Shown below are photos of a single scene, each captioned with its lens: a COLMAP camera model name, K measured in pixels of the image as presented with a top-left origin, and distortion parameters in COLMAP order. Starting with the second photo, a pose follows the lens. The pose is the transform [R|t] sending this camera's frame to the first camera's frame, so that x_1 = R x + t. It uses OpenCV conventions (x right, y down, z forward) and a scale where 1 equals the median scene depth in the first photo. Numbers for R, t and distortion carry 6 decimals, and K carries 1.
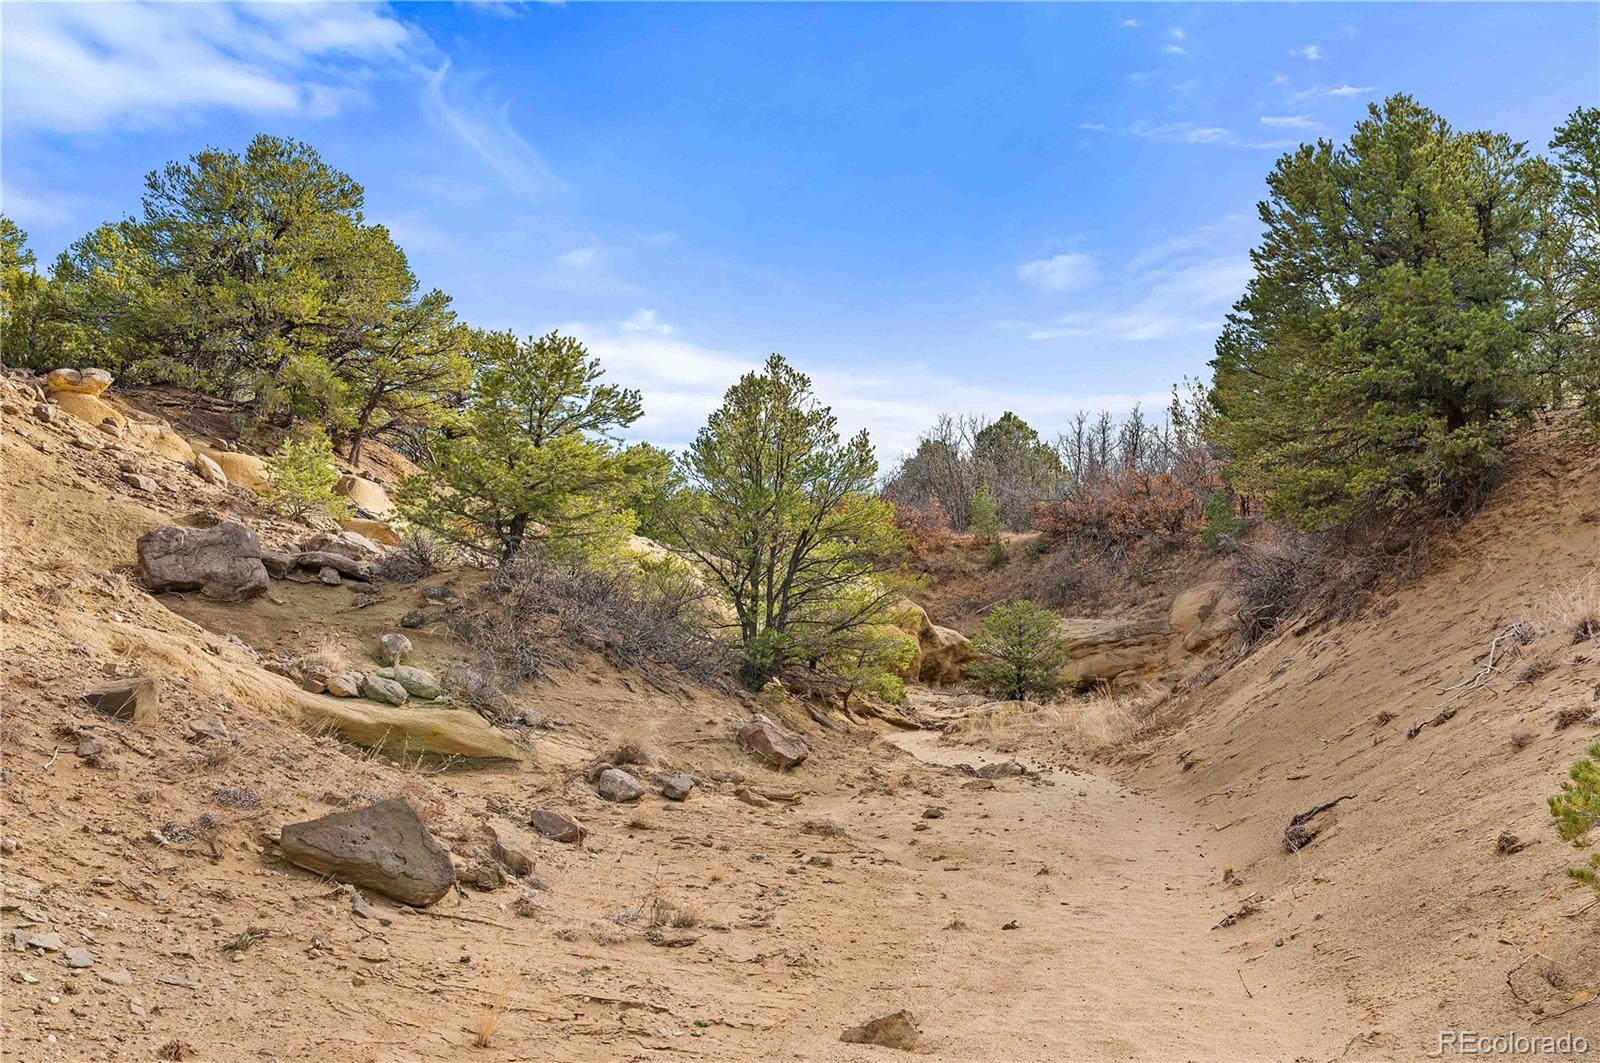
lens RADIAL K [[1608.6, 0, 799.4], [0, 1608.6, 529.0], [0, 0, 1]] dist [-0.002942, 0.000000]
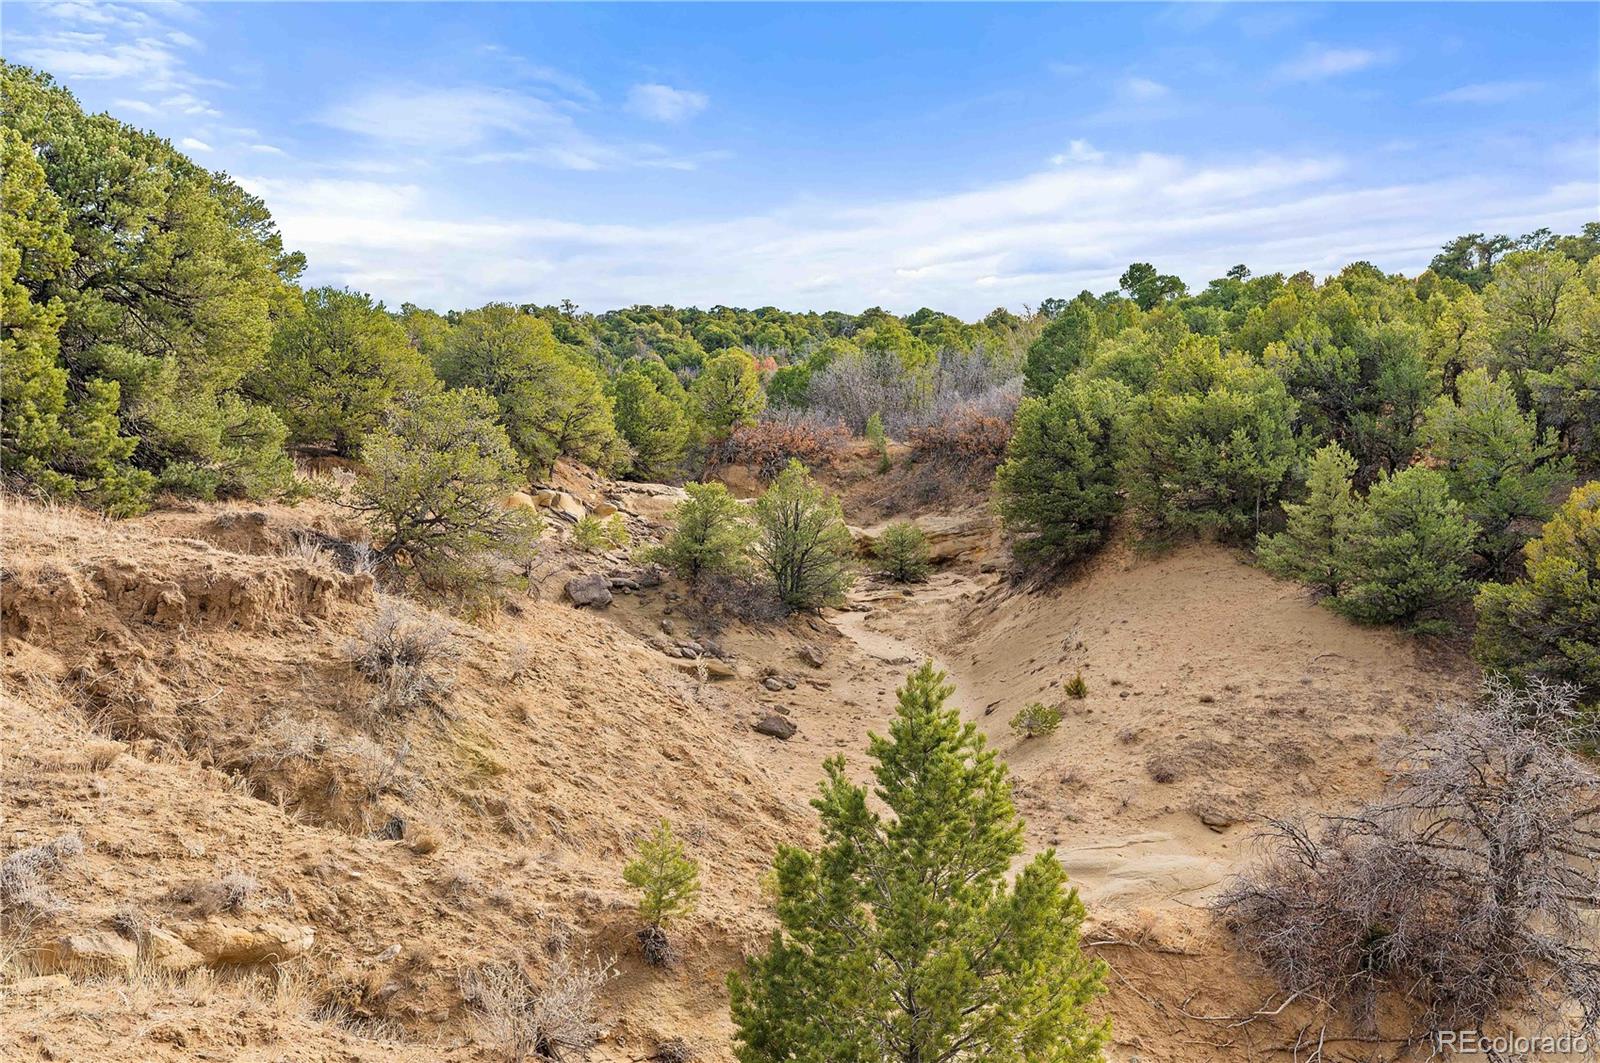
lens RADIAL K [[1608.6, 0, 800.3], [0, 1608.6, 533.0], [0, 0, 1]] dist [-0.002942, 0.000000]
pose [[0.996484, -0.013042, 0.082766, -0.098832], [0.000175, 0.988132, 0.153608, -0.182354], [-0.083787, -0.153054, 0.984660, -0.594441]]
